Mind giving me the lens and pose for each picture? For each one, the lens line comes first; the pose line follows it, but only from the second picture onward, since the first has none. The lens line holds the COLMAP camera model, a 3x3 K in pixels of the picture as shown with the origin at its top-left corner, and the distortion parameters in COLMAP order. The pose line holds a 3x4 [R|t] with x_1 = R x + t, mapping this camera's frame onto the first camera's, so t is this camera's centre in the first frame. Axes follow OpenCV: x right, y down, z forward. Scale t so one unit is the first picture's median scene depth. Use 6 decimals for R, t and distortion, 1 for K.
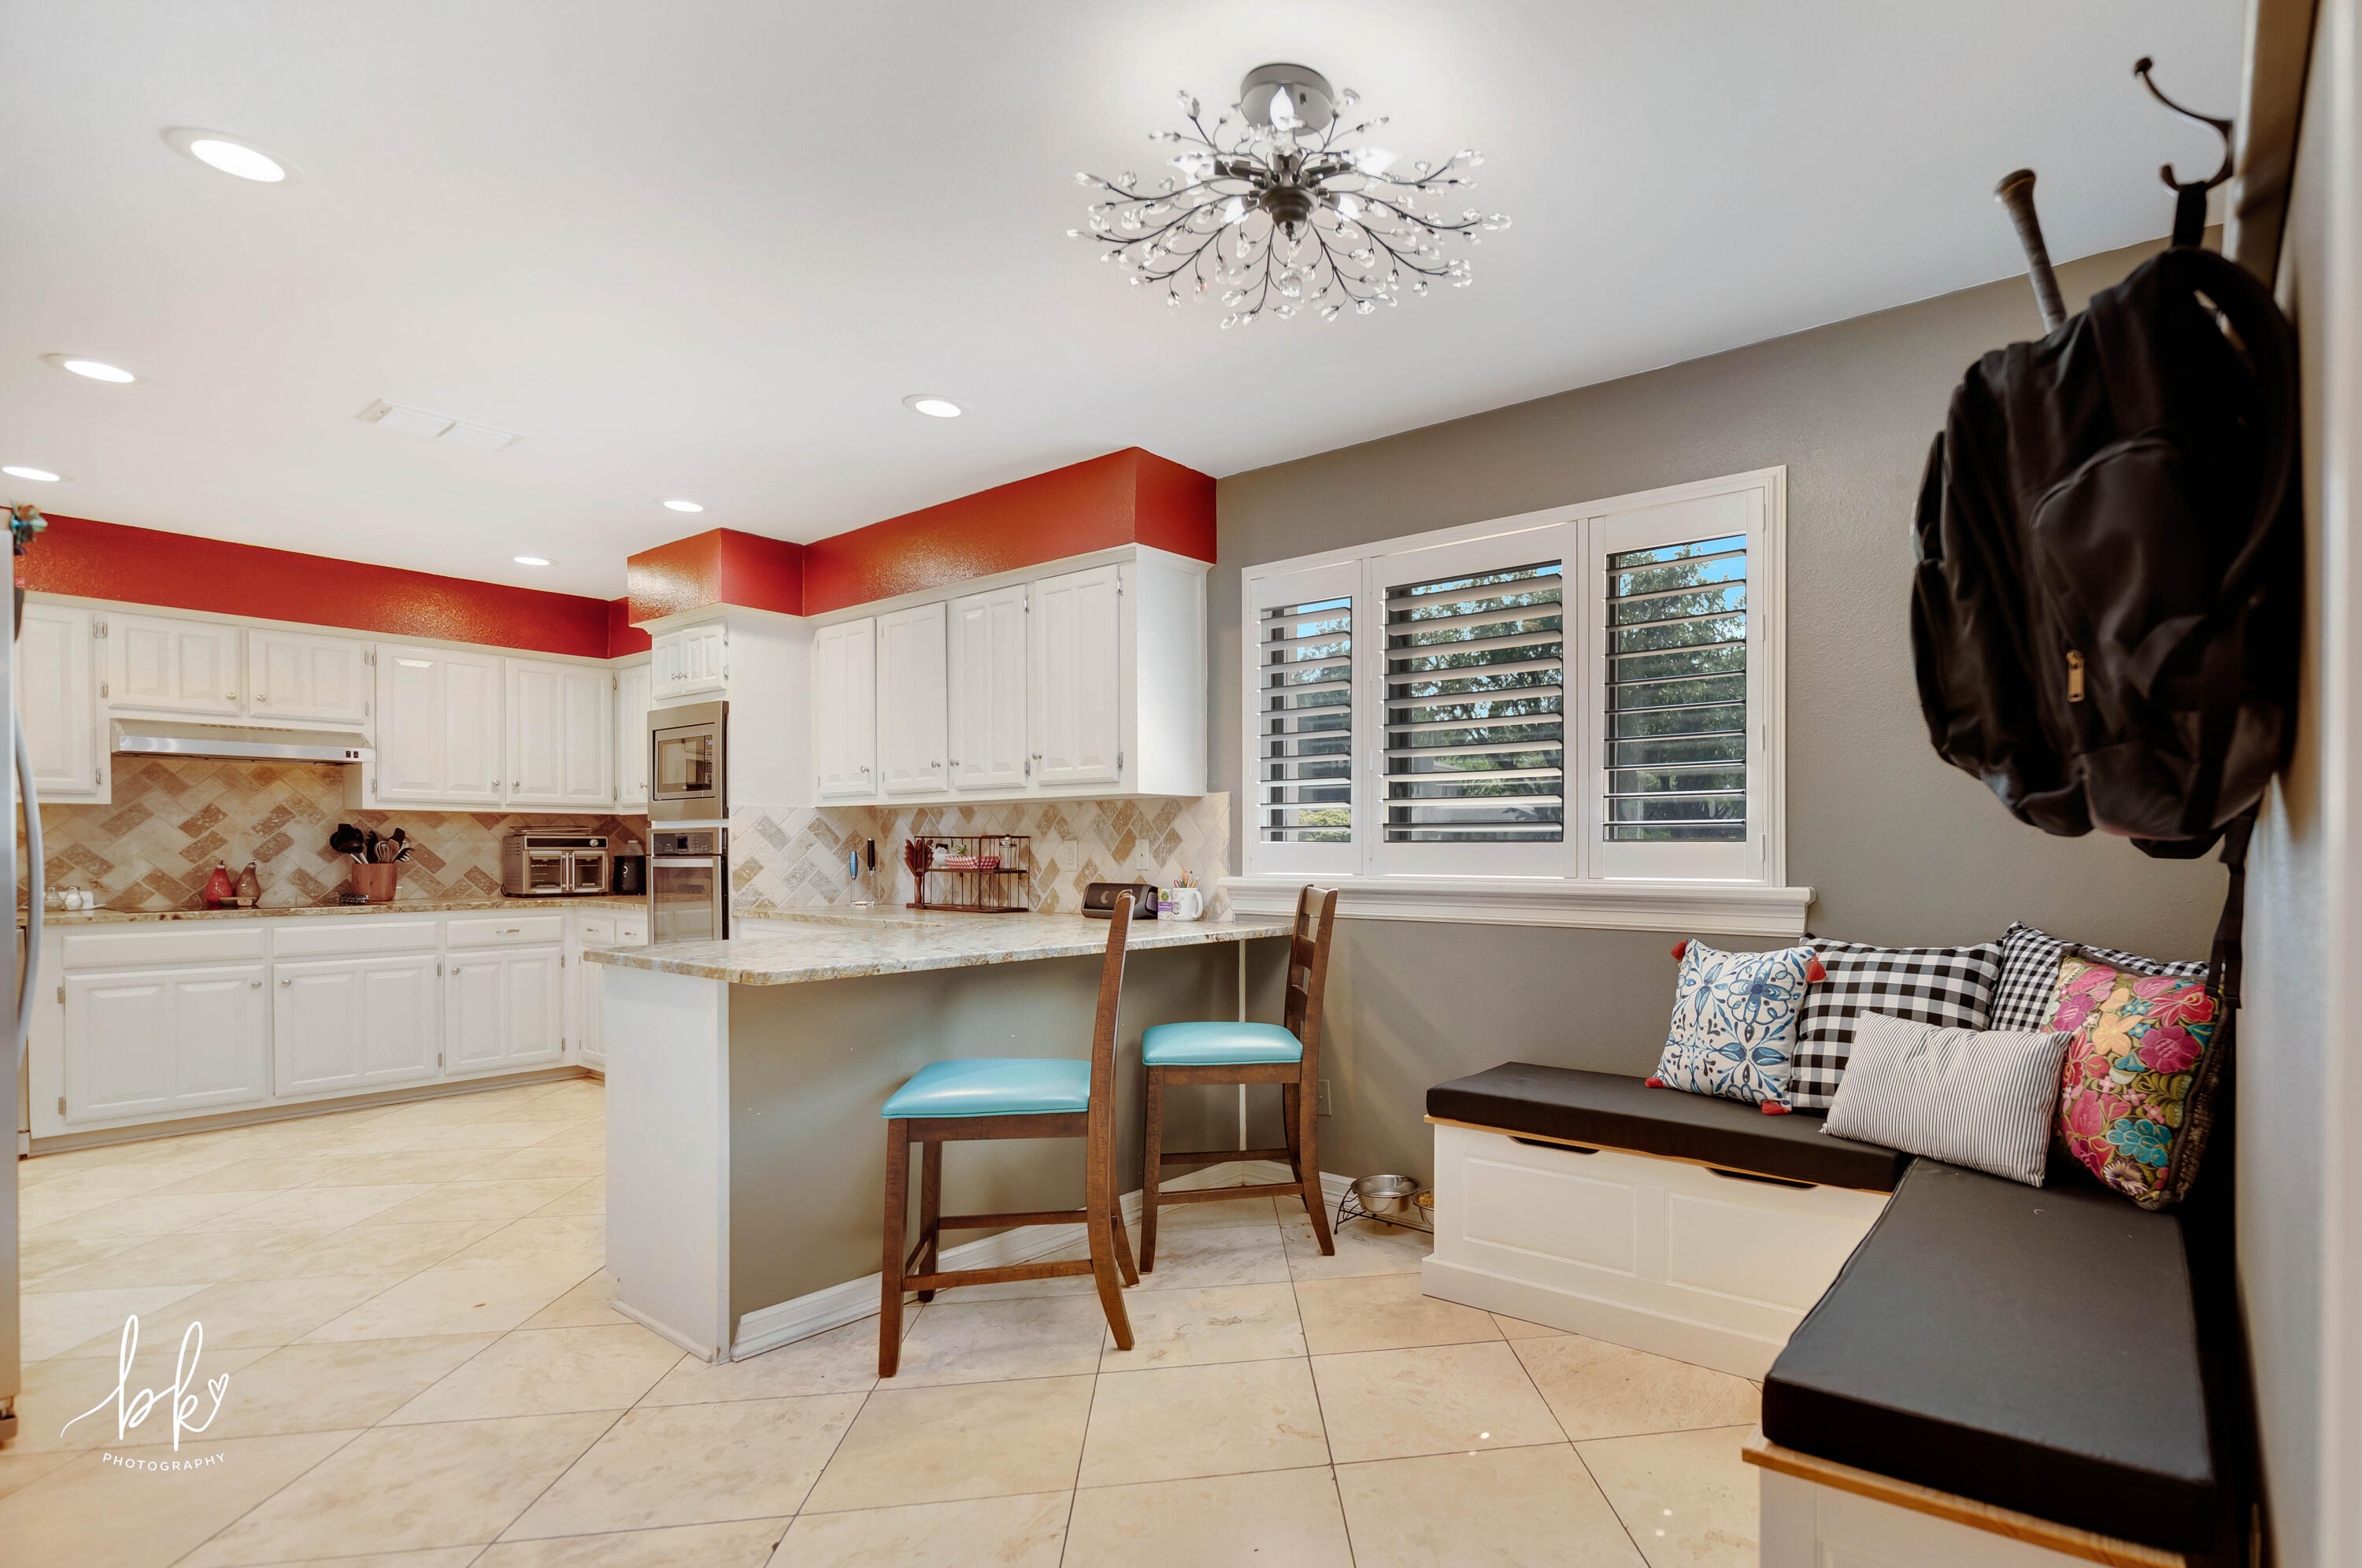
lens RADIAL K [[1126.1, 0, 1411.1], [0, 1126.1, 859.0], [0, 0, 1]] dist [-0.001823, -0.001256]
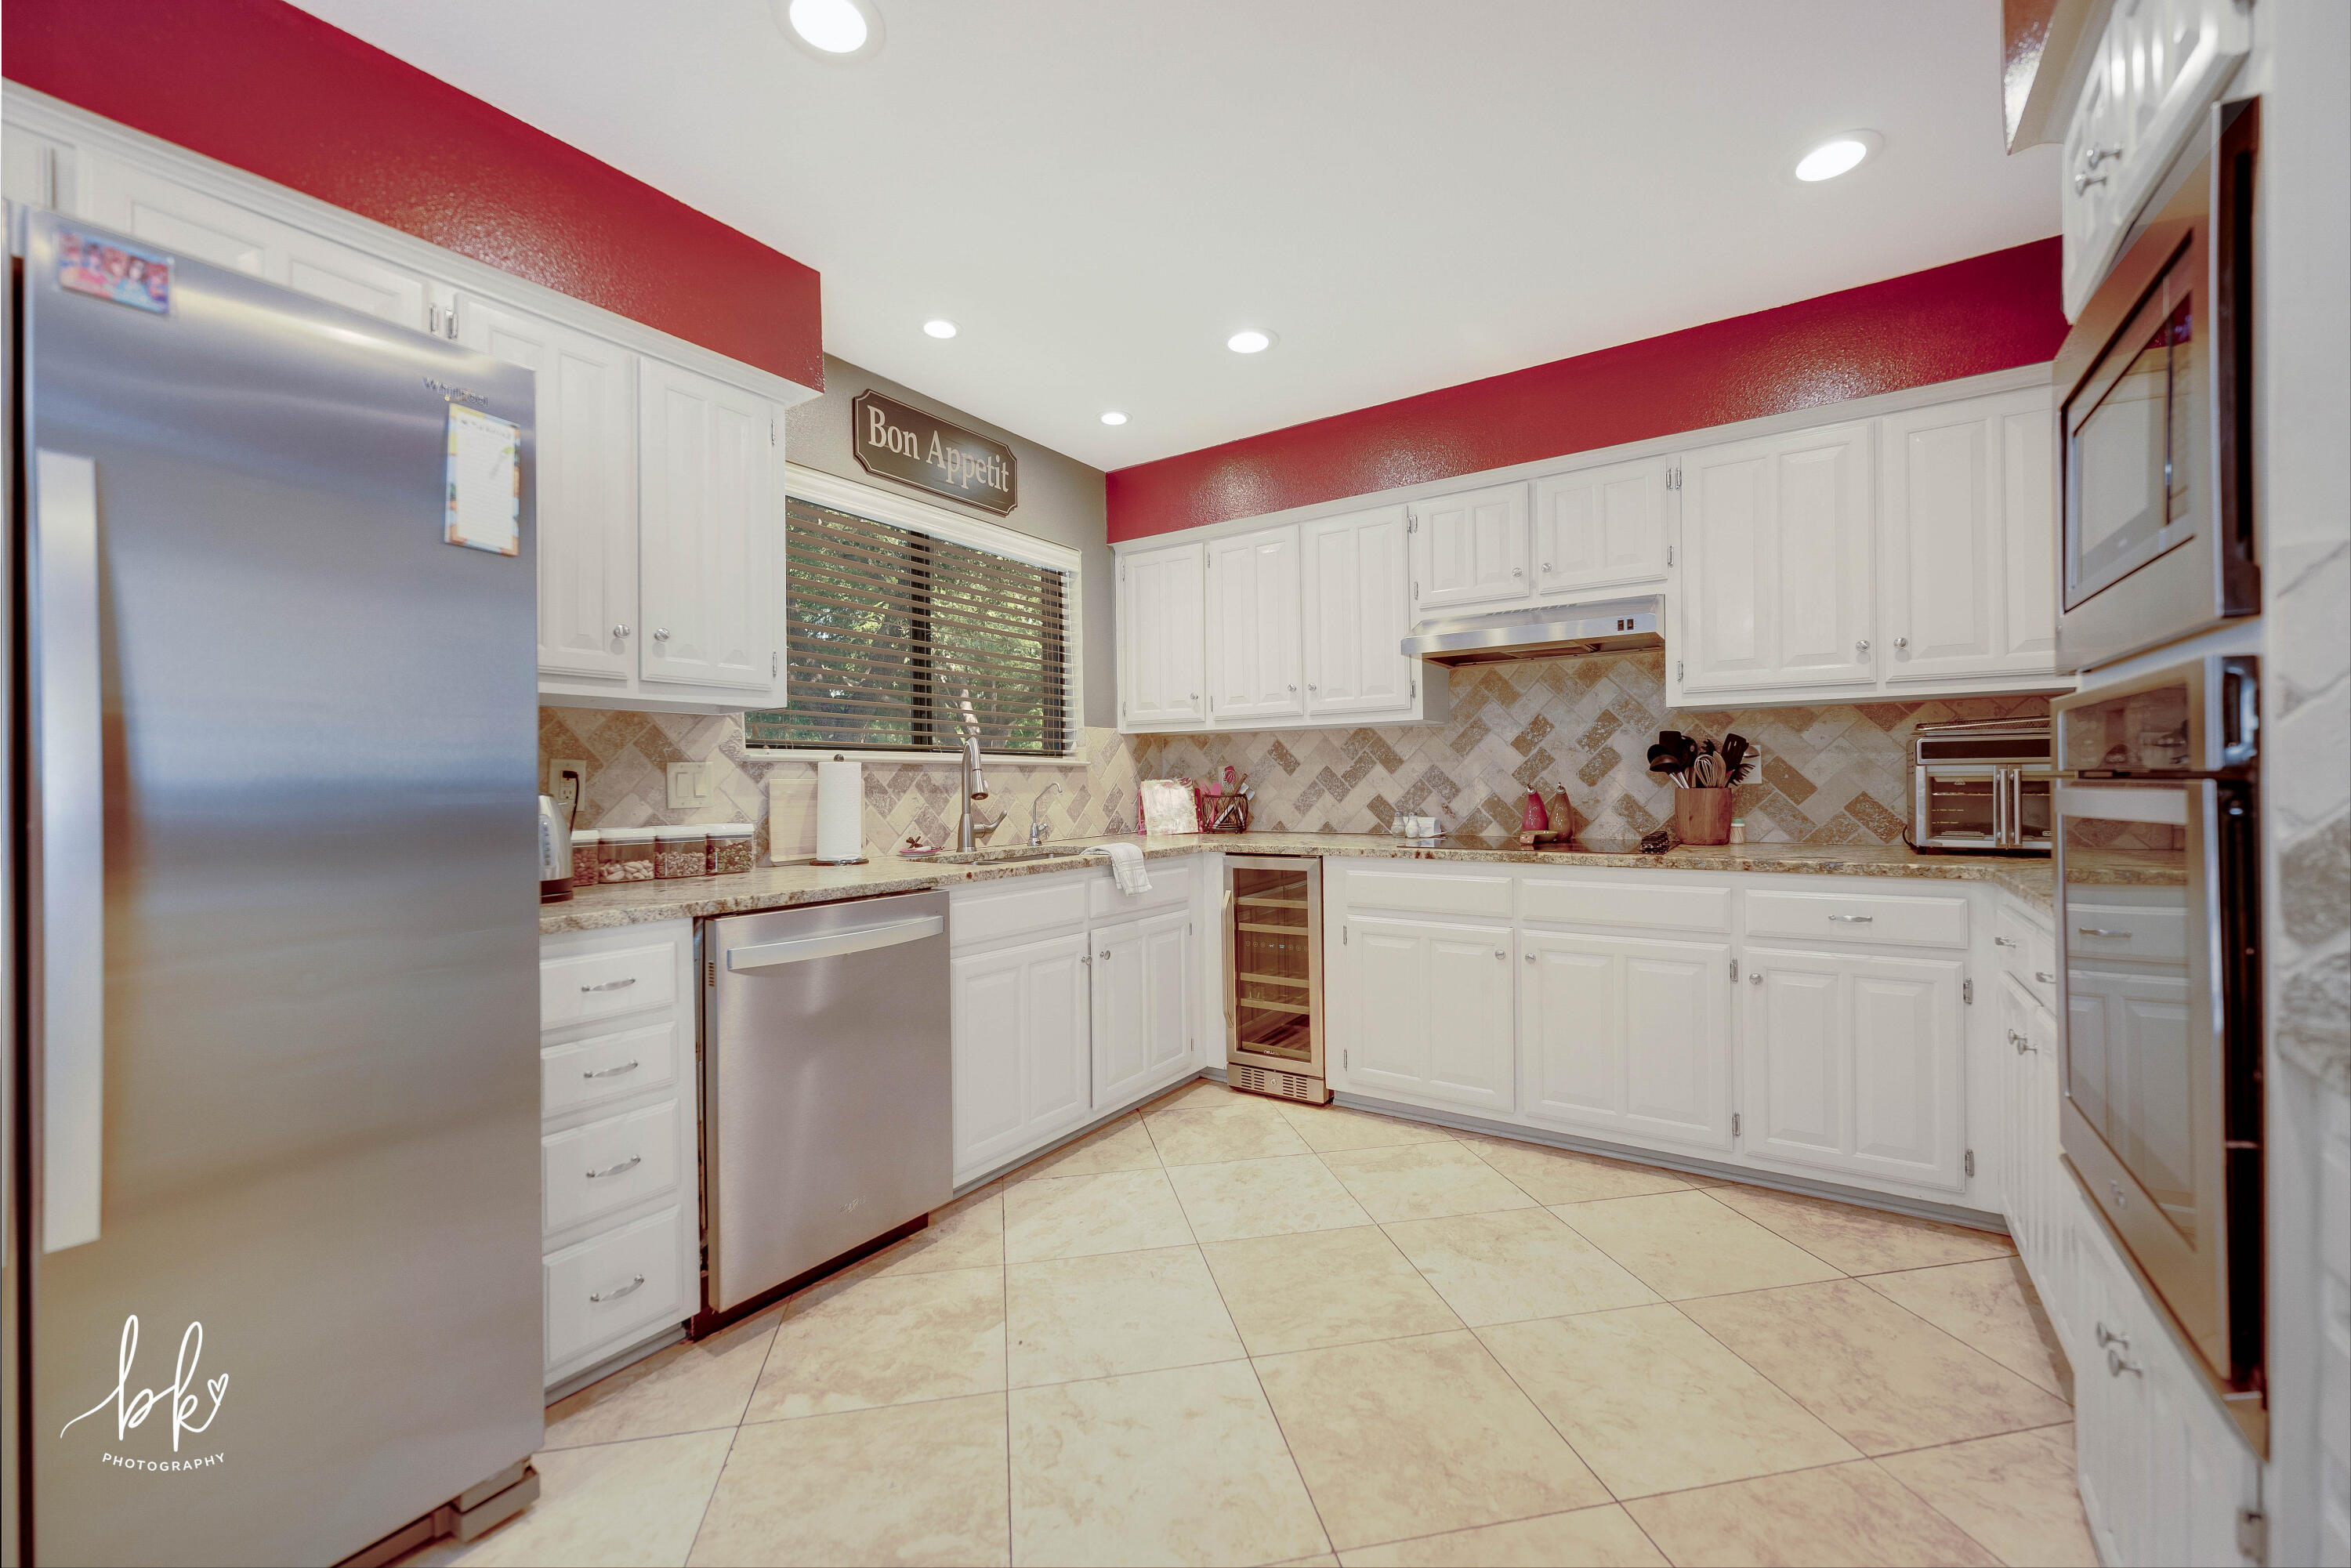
lens RADIAL K [[932.1, 0, 1175.5], [0, 932.1, 784.0], [0, 0, 1]] dist [0.002438, -0.000142]
pose [[0.004721, 0.007089, -0.999964, -0.406882], [0.005660, 0.999959, 0.007116, -0.004668], [0.999973, -0.005694, 0.004681, 0.758185]]
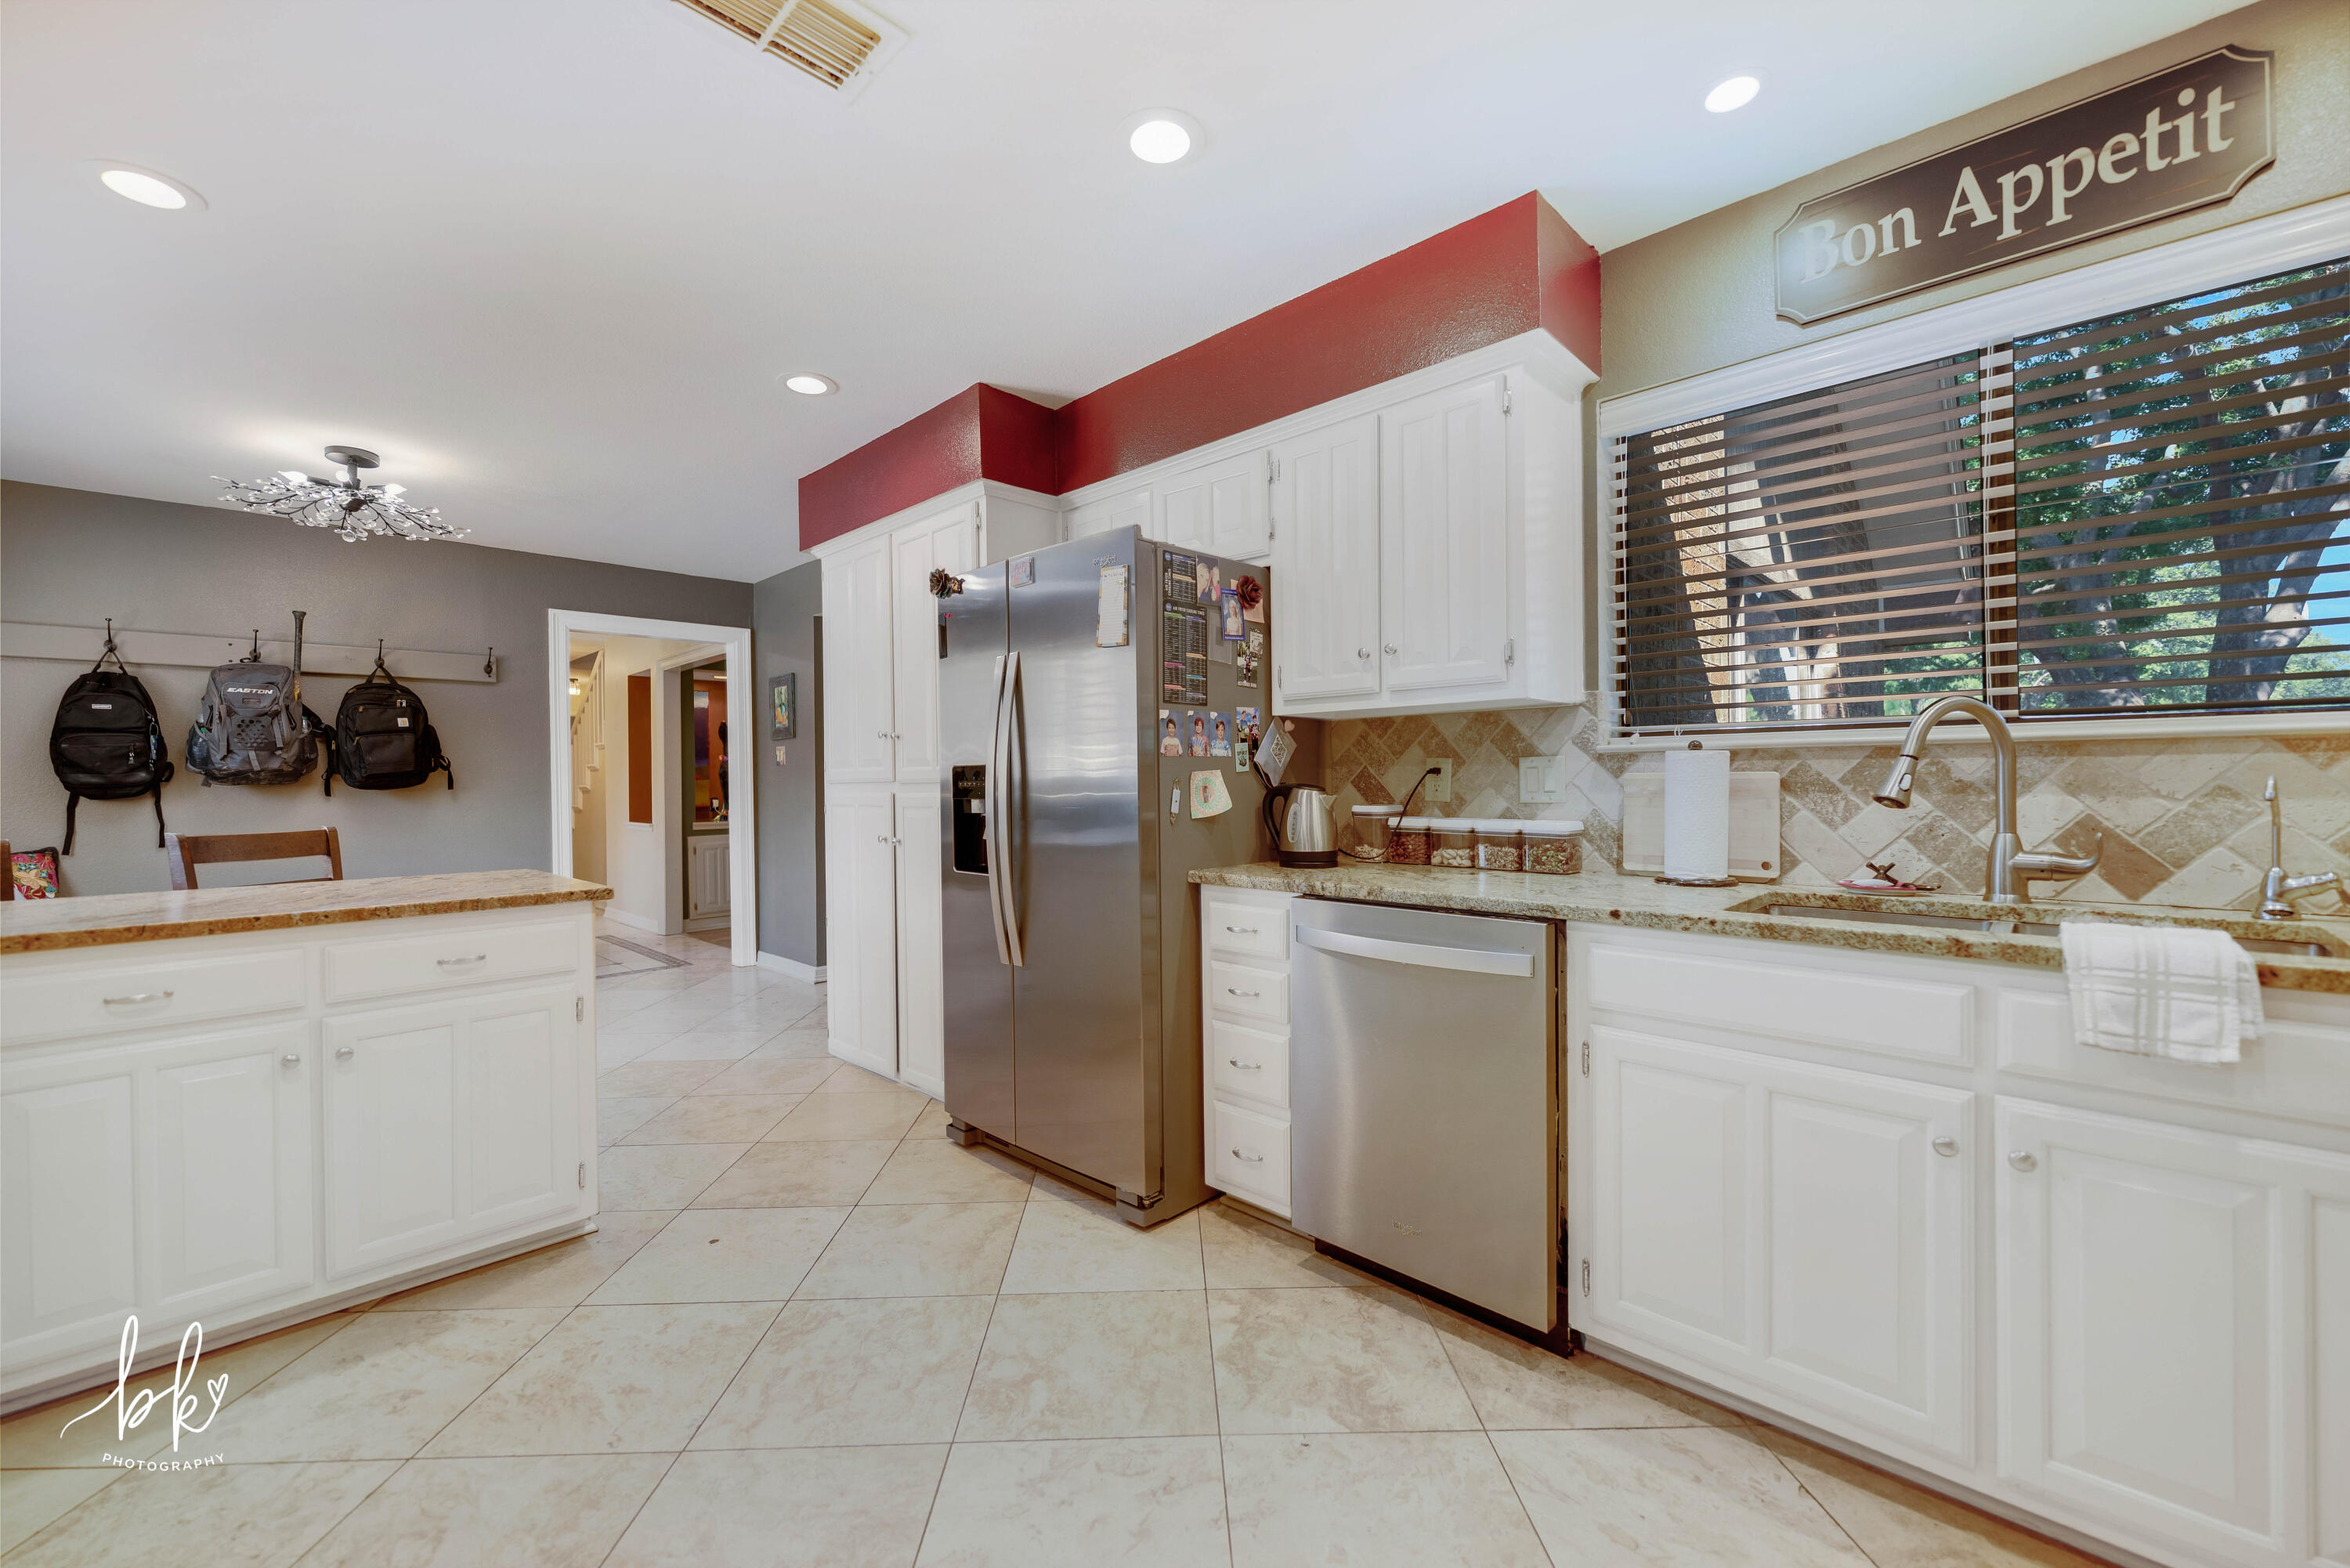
lens RADIAL K [[940.4, 0, 1175.0], [0, 940.4, 784.0], [0, 0, 1]] dist [0.000088, 0.000130]
pose [[-0.985220, 0.013875, 0.170731, -0.813421], [0.015556, 0.999843, 0.008512, -0.007117], [-0.170586, 0.011042, -0.985281, 1.030717]]
